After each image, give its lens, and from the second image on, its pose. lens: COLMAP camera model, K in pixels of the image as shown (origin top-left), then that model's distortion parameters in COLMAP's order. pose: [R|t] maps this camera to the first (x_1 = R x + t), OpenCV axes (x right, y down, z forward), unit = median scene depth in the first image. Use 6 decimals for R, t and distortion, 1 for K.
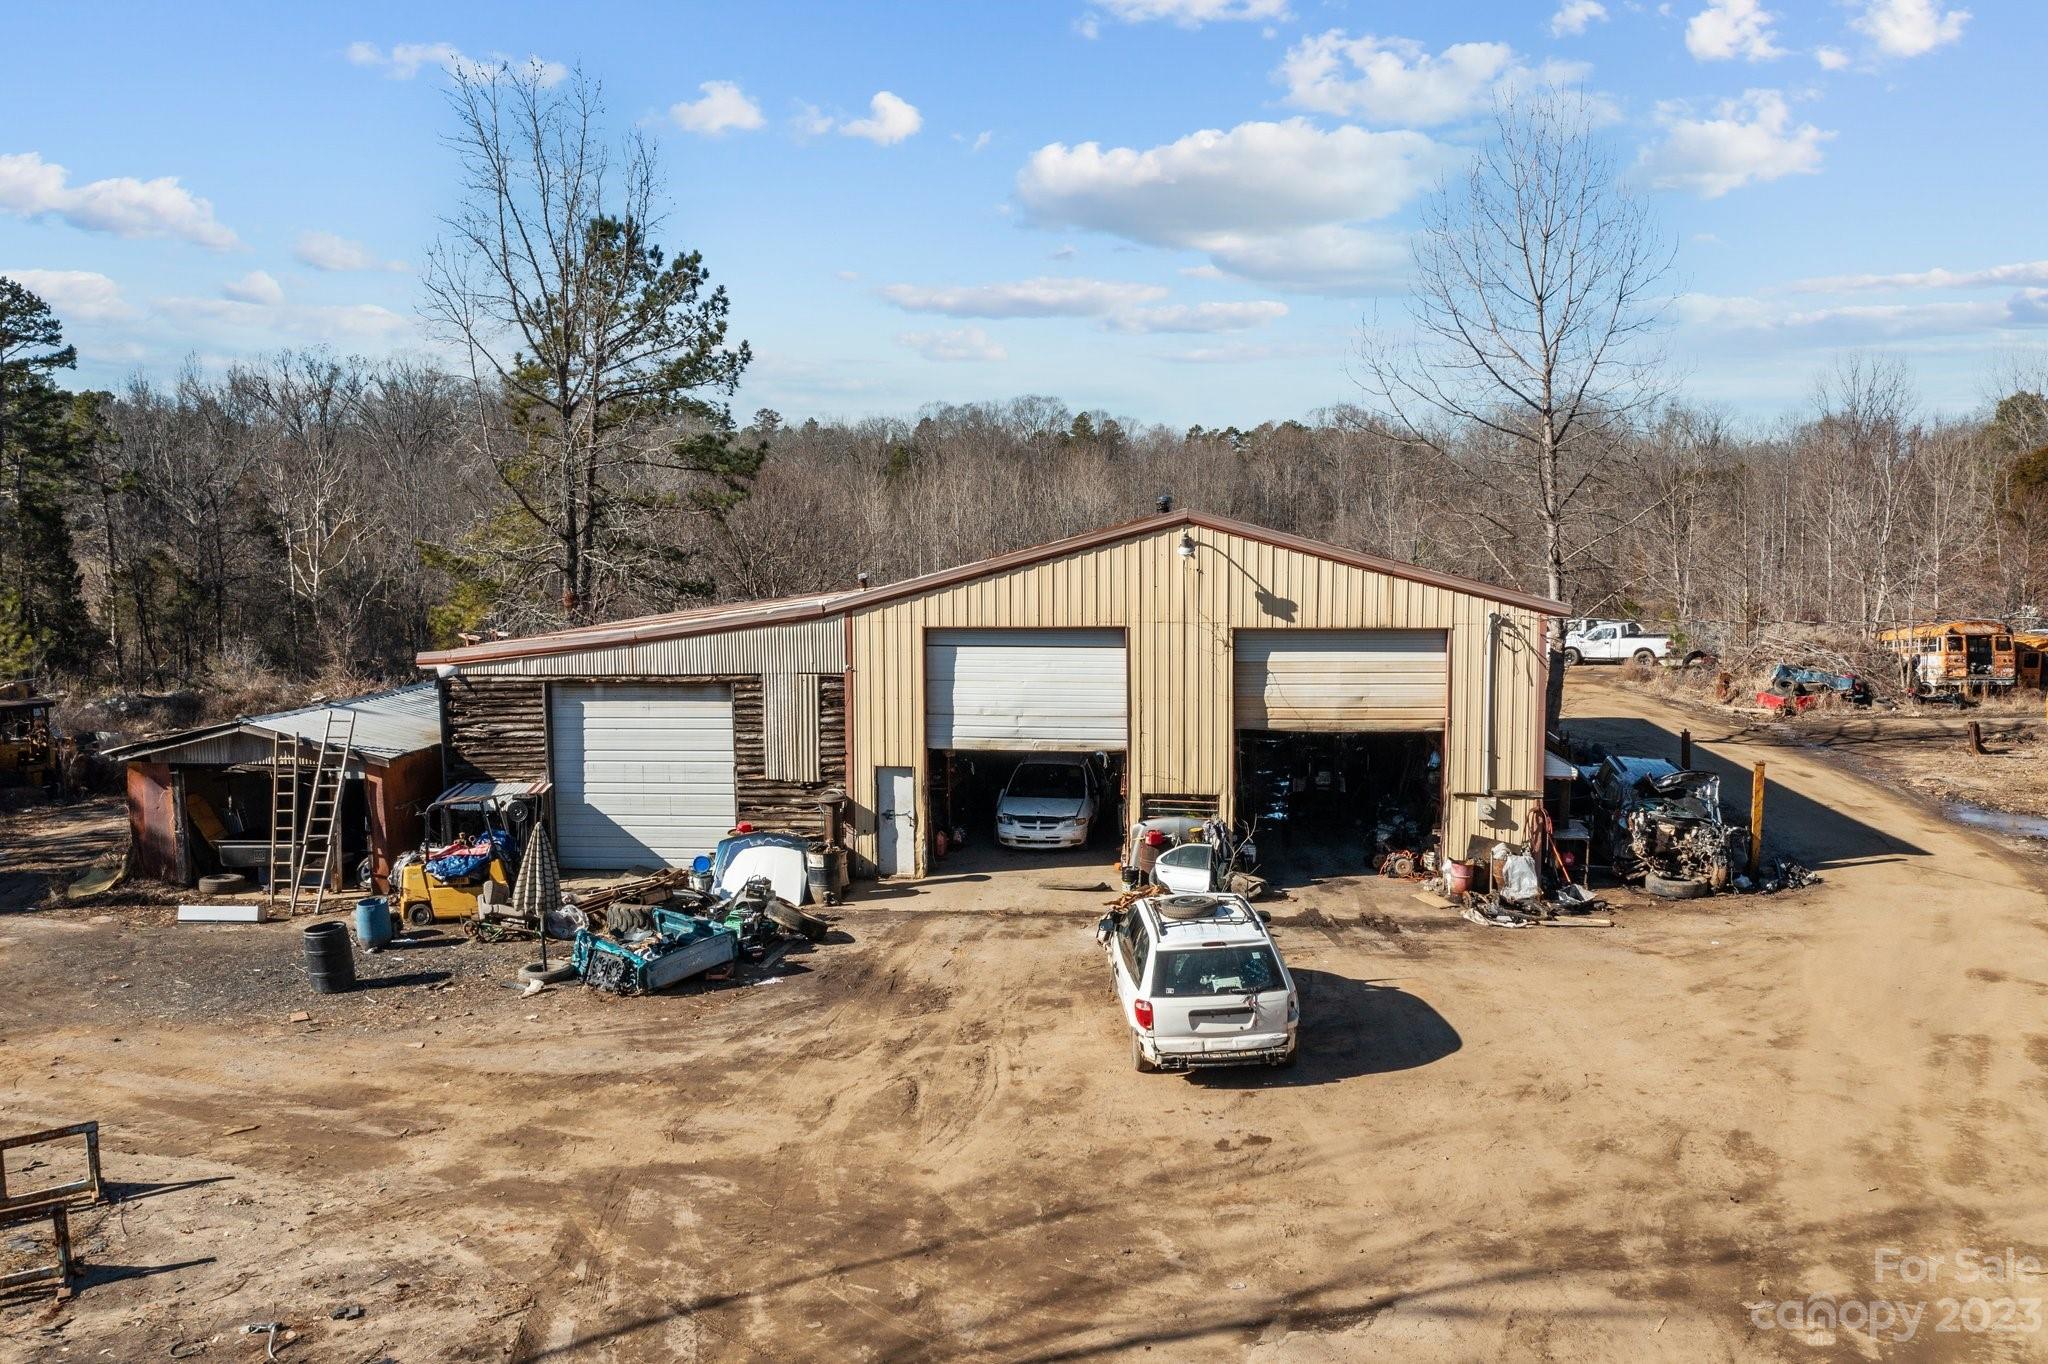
lens RADIAL K [[1631.6, 0, 1015.5], [0, 1631.6, 677.8], [0, 0, 1]] dist [-0.004897, 0.004445]
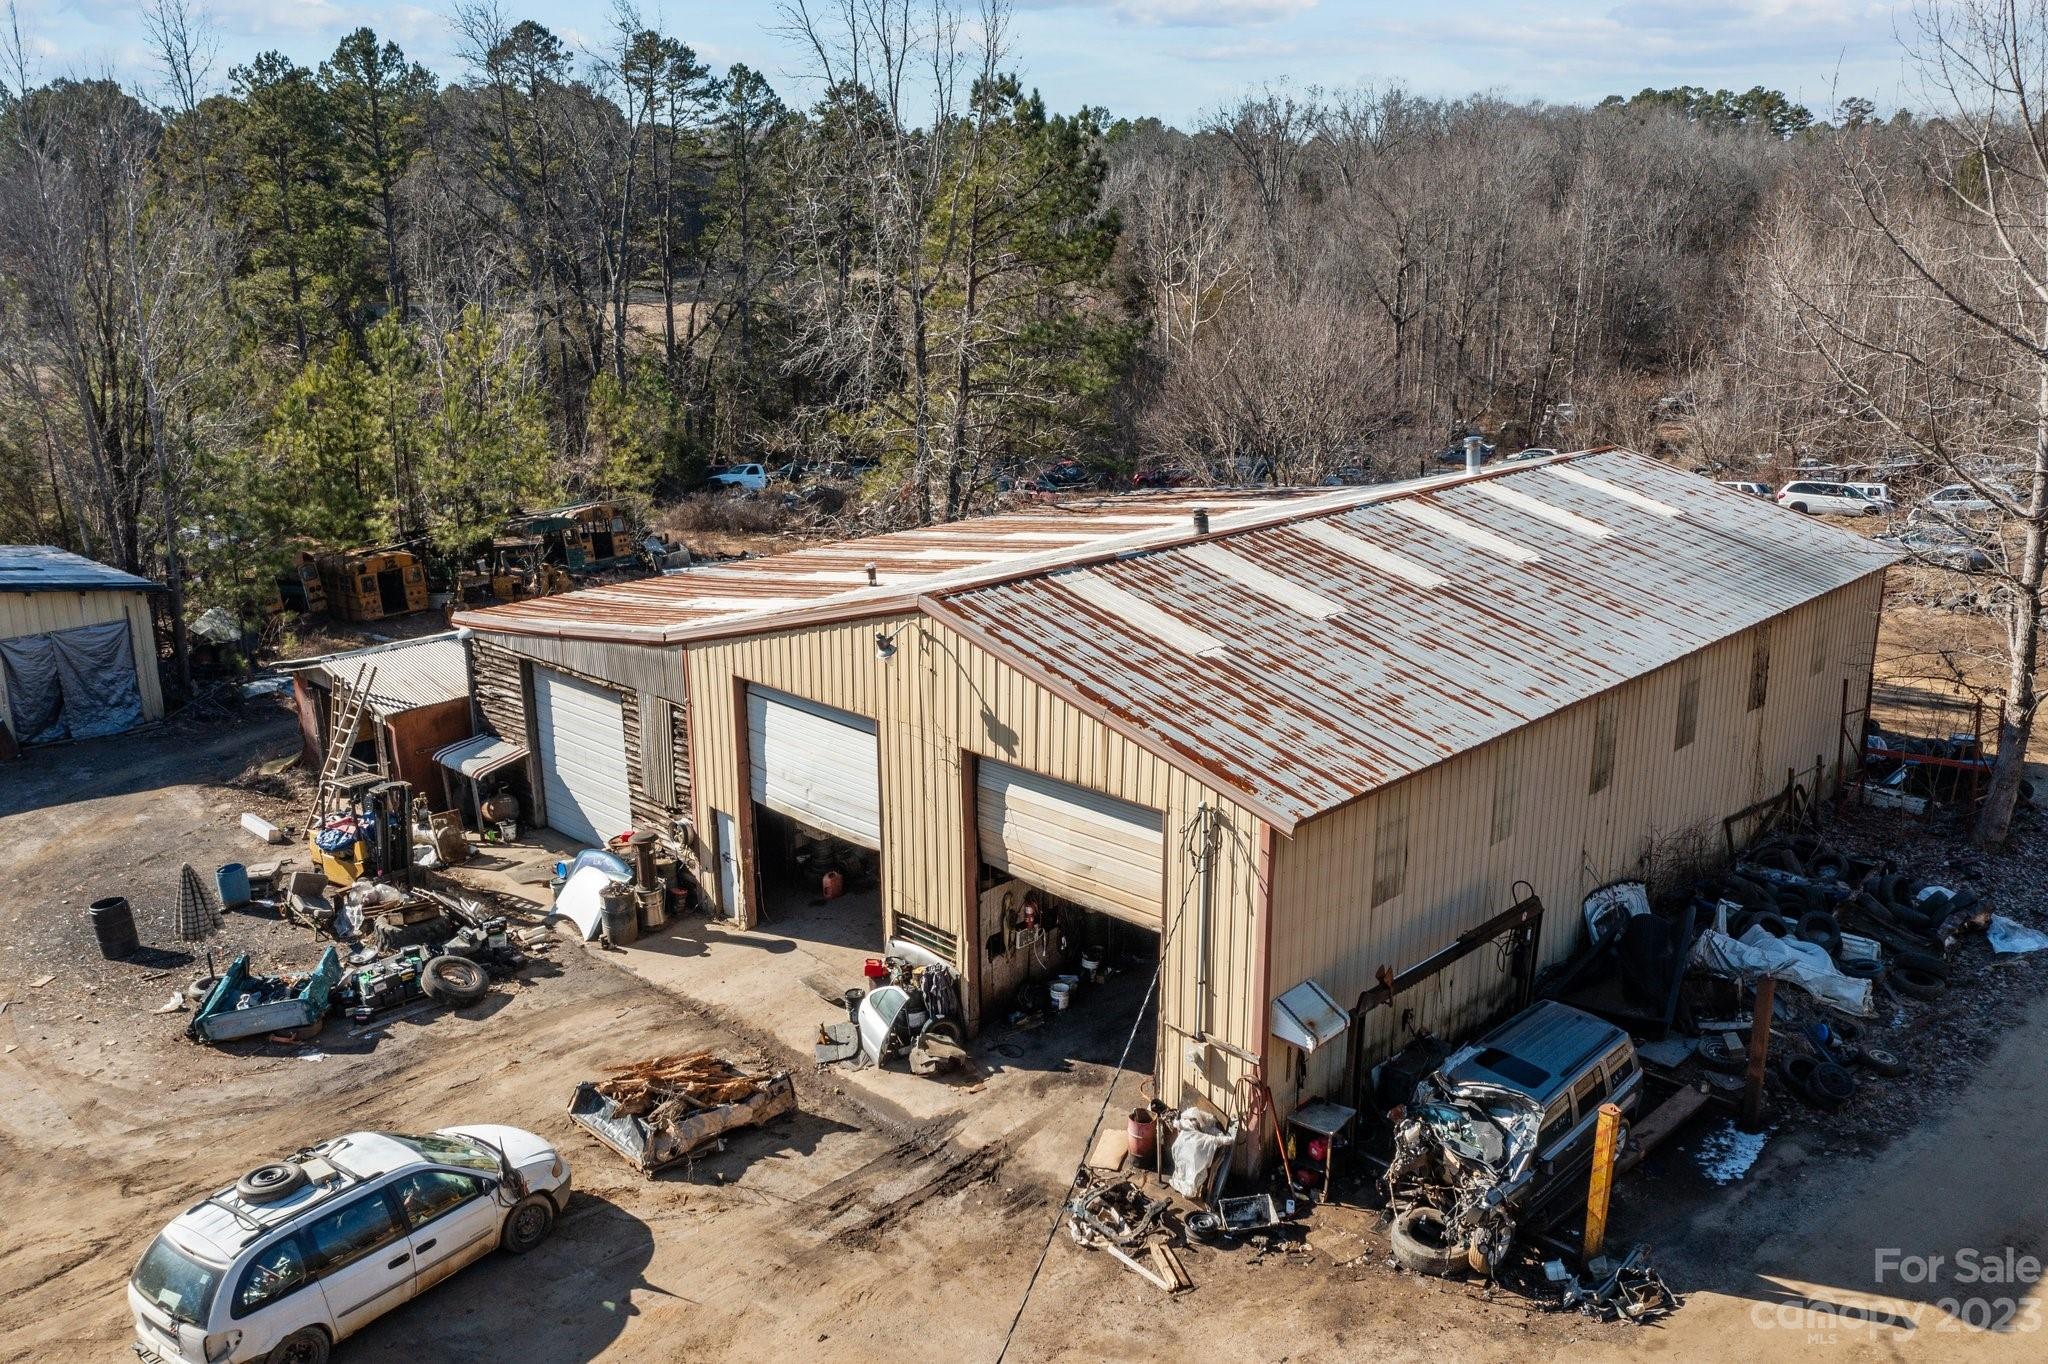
lens RADIAL K [[1631.6, 0, 1015.5], [0, 1631.6, 677.8], [0, 0, 1]] dist [-0.004897, 0.004445]
pose [[0.795325, 0.164788, -0.583355, 0.608748], [-0.054568, 0.977897, 0.201843, -0.224657], [0.603722, -0.128699, 0.786738, 0.382283]]
